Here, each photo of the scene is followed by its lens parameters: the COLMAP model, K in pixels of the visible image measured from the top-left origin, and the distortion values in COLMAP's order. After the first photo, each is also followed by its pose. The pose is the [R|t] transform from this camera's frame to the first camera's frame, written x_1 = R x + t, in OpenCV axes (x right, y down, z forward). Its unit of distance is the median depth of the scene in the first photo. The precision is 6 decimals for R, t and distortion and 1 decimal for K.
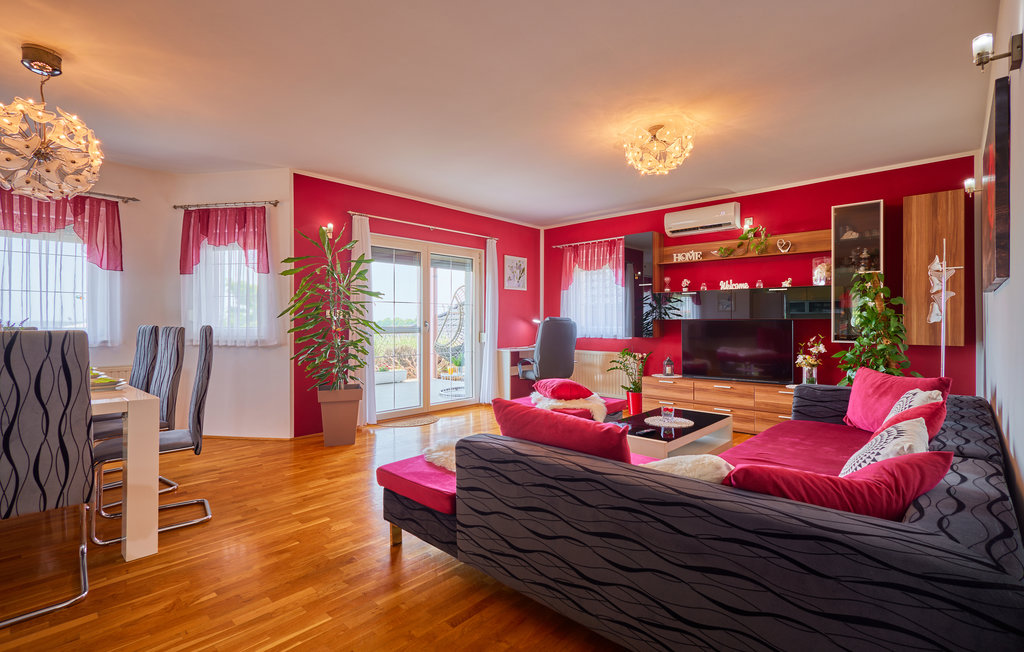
lens RADIAL K [[473.5, 0, 517.1], [0, 473.5, 318.7], [0, 0, 1]] dist [-0.002197, 0.001198]
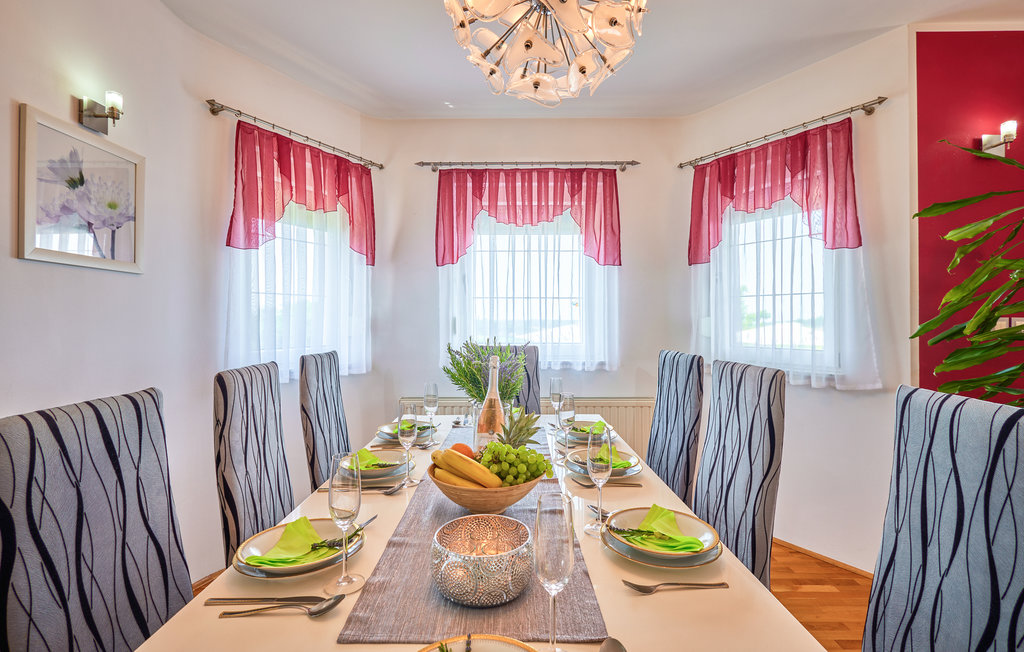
lens RADIAL K [[473.5, 0, 517.9], [0, 473.5, 319.6], [0, 0, 1]] dist [-0.002197, 0.001198]
pose [[0.676832, 0.000210, -0.736138, -0.397465], [0.004018, 0.999984, 0.003980, -0.022124], [0.736127, -0.005652, 0.676820, 0.384967]]
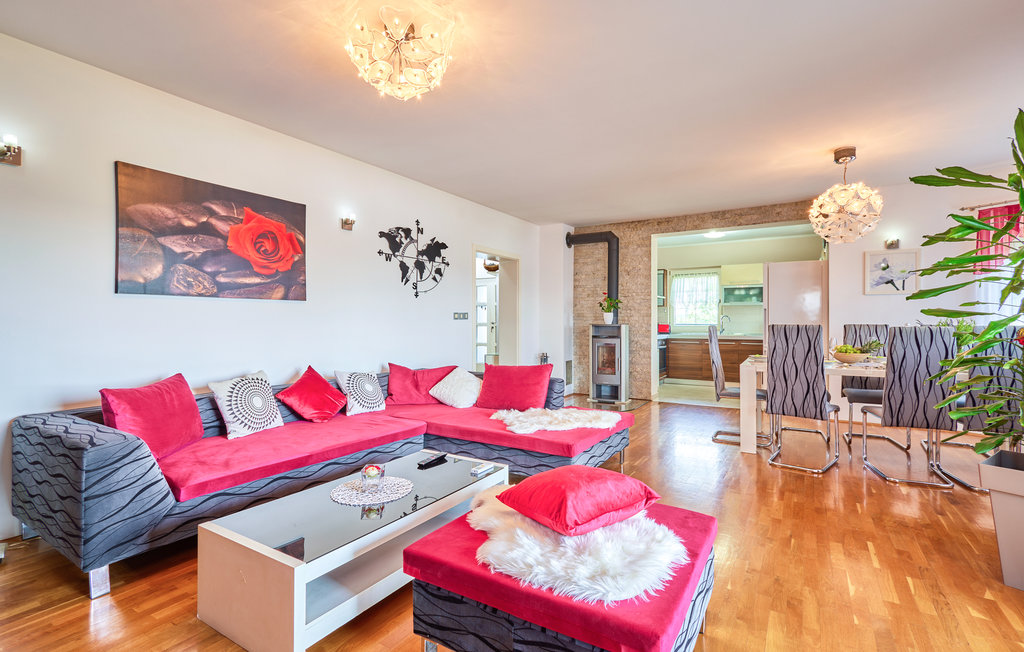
lens RADIAL K [[473.5, 0, 510.7], [0, 473.5, 323.5], [0, 0, 1]] dist [-0.002197, 0.001198]
pose [[-0.979314, 0.001627, -0.202340, 0.244872], [0.002784, 0.999981, -0.005433, 0.011027], [0.202327, -0.005884, -0.979300, 1.348593]]
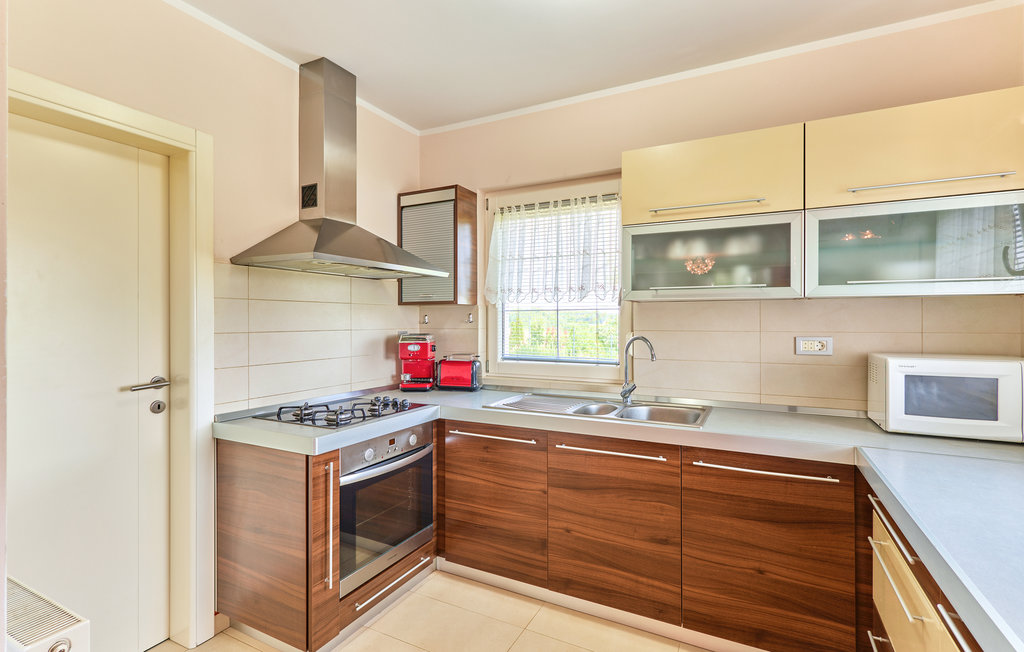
lens RADIAL K [[473.5, 0, 513.1], [0, 473.5, 325.8], [0, 0, 1]] dist [-0.002197, 0.001198]
pose [[-0.963383, 0.001827, -0.268124, -0.729075], [0.002811, 0.999991, -0.003286, -0.042022], [0.268116, -0.003920, -0.963379, 0.103851]]
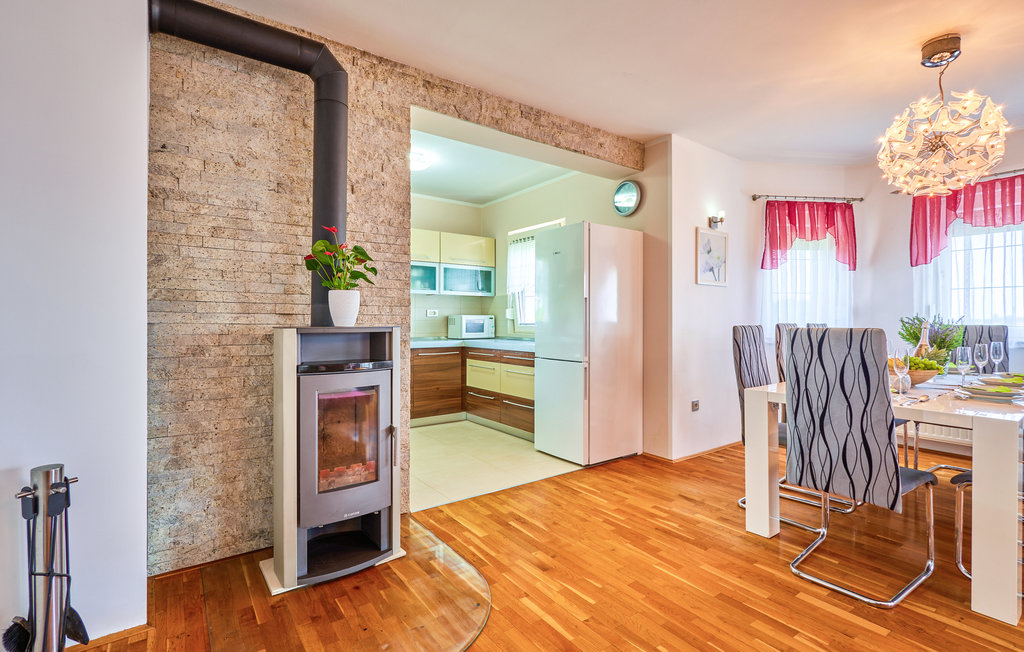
lens RADIAL K [[473.5, 0, 519.1], [0, 473.5, 318.2], [0, 0, 1]] dist [-0.002197, 0.001198]
pose [[-0.195515, -0.003415, -0.980695, 0.071409], [0.007902, 0.999956, -0.005058, 0.001538], [0.980669, -0.008739, -0.195479, 0.196244]]
